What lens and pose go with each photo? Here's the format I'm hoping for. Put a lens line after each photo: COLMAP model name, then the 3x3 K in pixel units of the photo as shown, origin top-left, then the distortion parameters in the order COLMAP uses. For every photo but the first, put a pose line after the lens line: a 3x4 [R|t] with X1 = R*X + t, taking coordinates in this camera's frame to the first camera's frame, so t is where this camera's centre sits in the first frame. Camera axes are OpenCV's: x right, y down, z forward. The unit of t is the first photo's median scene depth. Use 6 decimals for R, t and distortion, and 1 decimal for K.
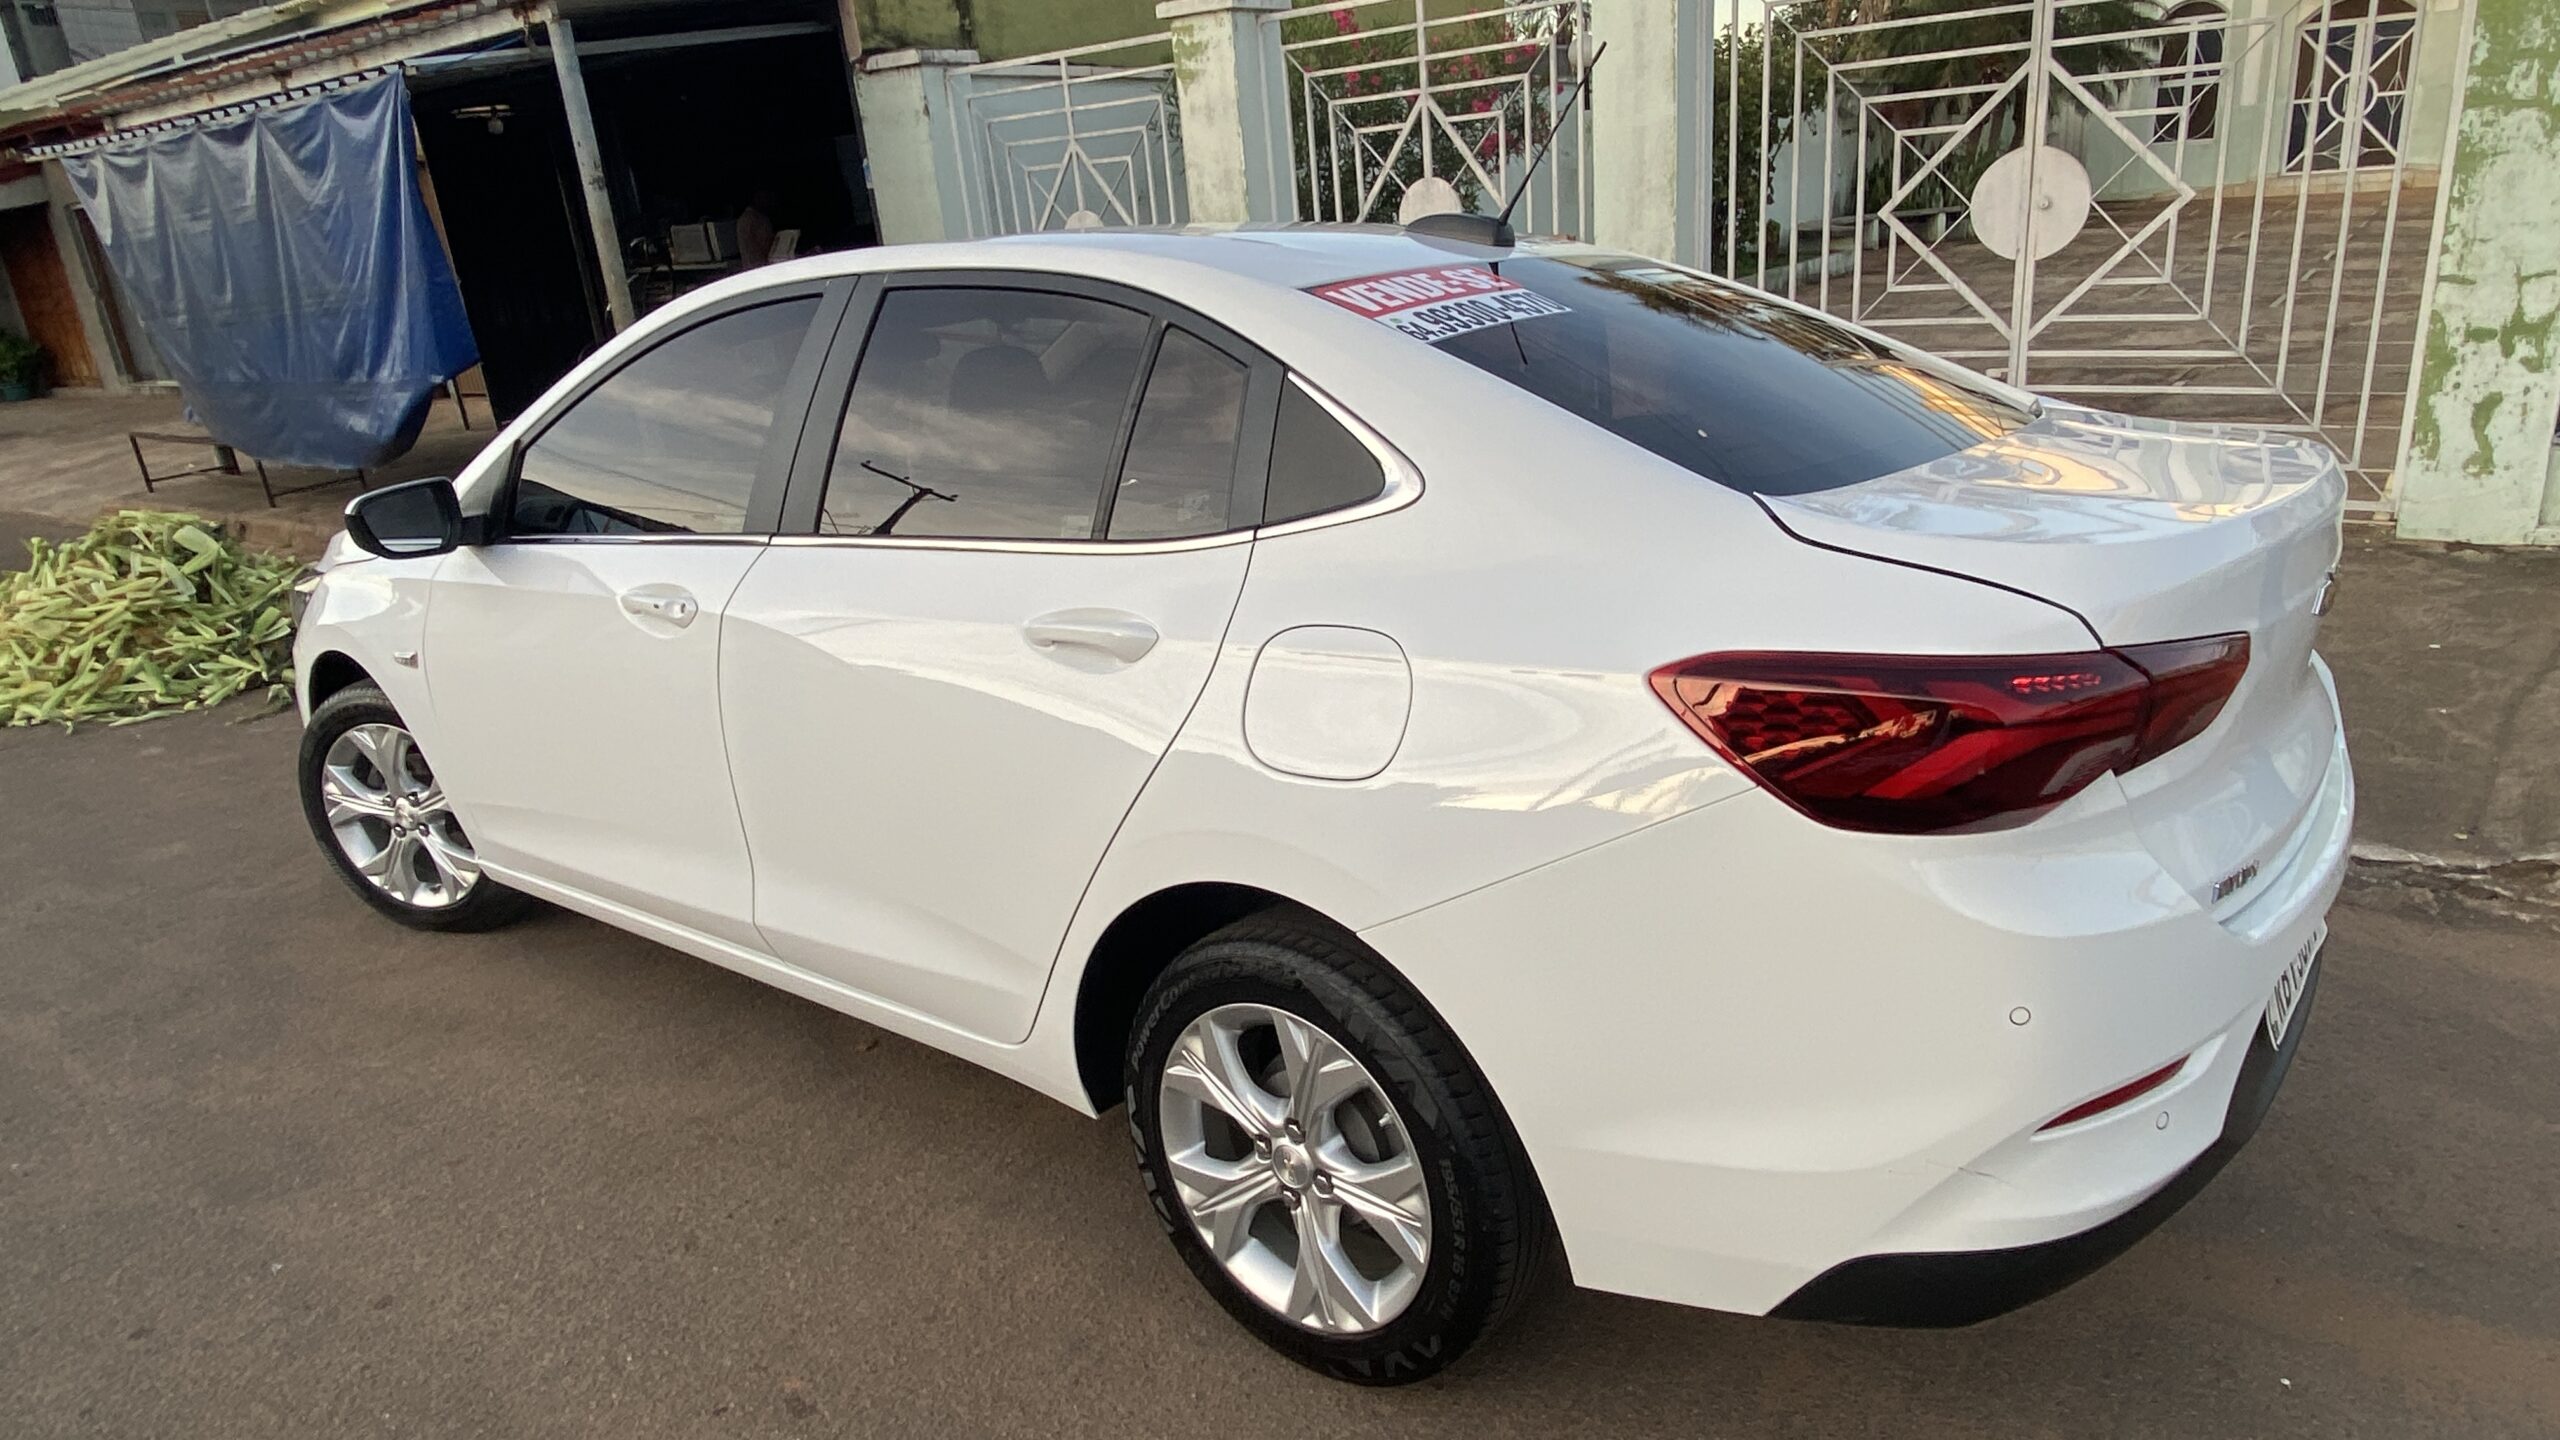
lens RADIAL K [[1503.5, 0, 1328.4], [0, 1503.5, 730.2], [0, 0, 1]] dist [0.087221, -0.077874]
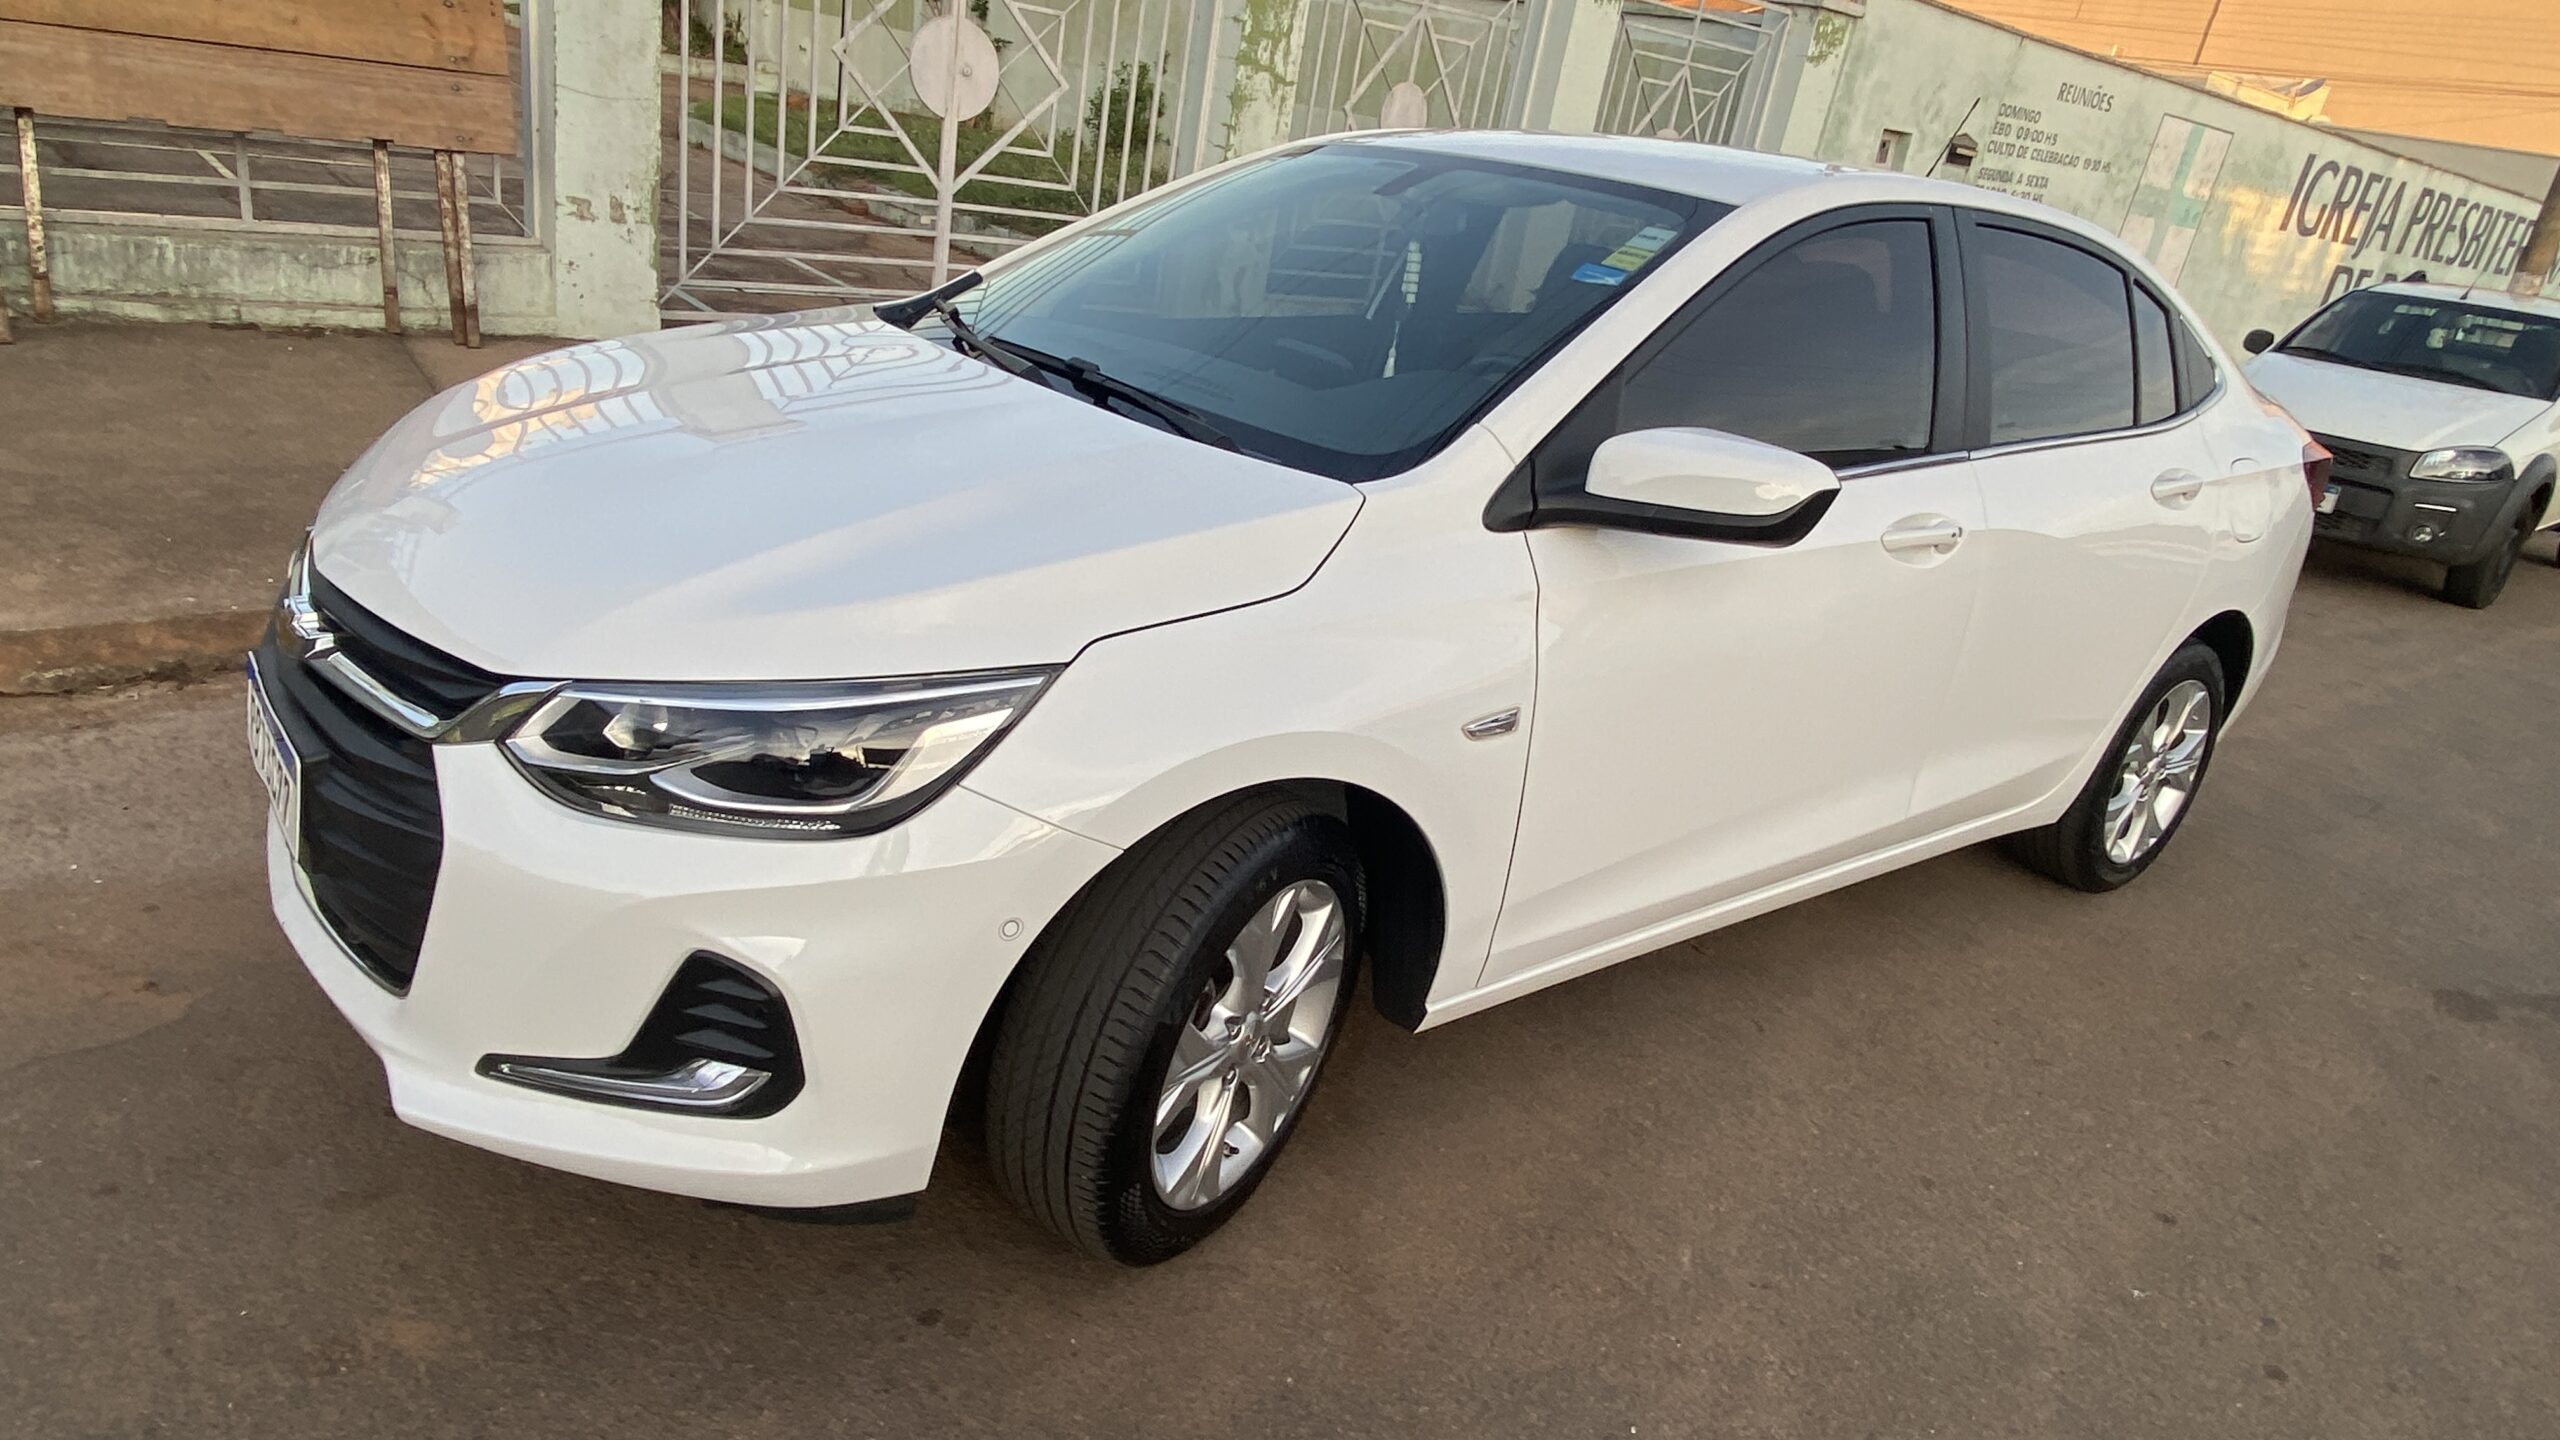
lens RADIAL K [[1543.9, 0, 1272.6], [0, 1543.9, 698.1], [0, 0, 1]] dist [0.060150, -0.066071]
pose [[0.249161, -0.251906, 0.935127, -0.551177], [0.144111, 0.964473, 0.221414, -0.096371], [-0.957680, 0.079594, 0.276611, 0.407558]]
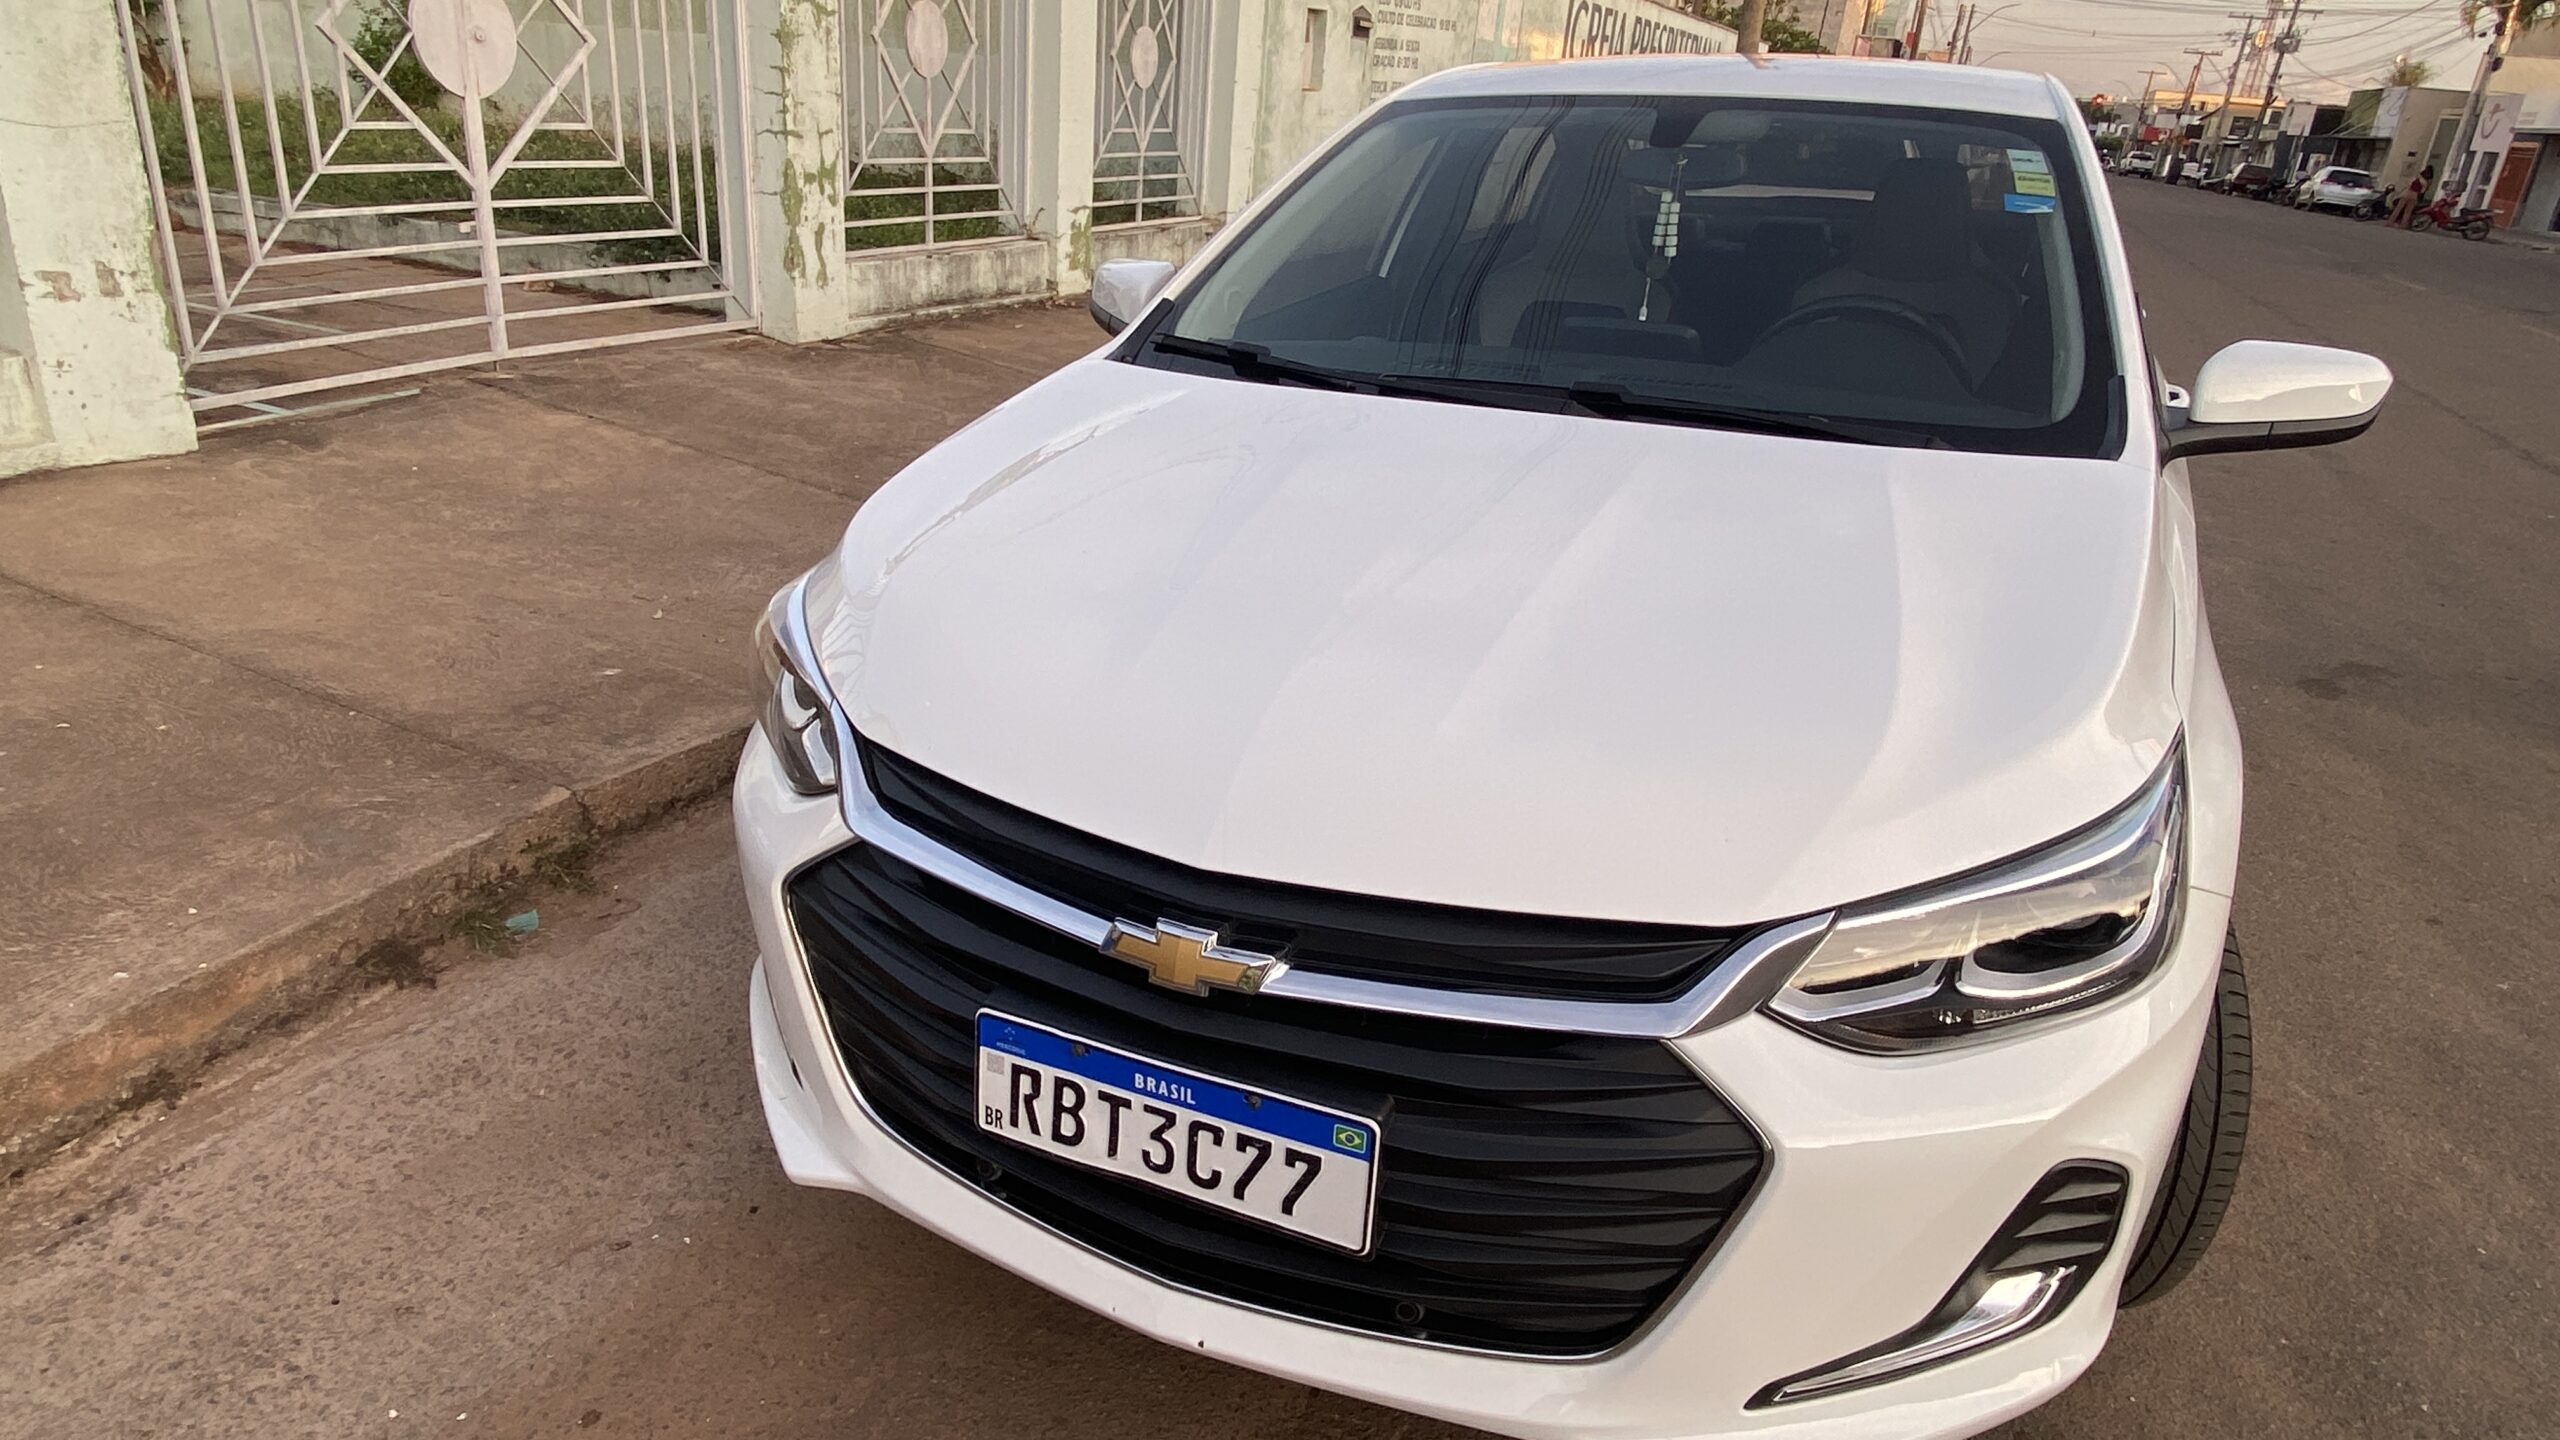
lens RADIAL K [[1556.7, 0, 1280.0], [0, 1556.7, 720.0], [0, 0, 1]] dist [0.026898, -0.028994]
pose [[-0.223890, -0.323052, 0.919516, -0.508049], [0.262506, 0.888612, 0.376112, -0.169214], [-0.938597, 0.325587, -0.114148, 0.646688]]
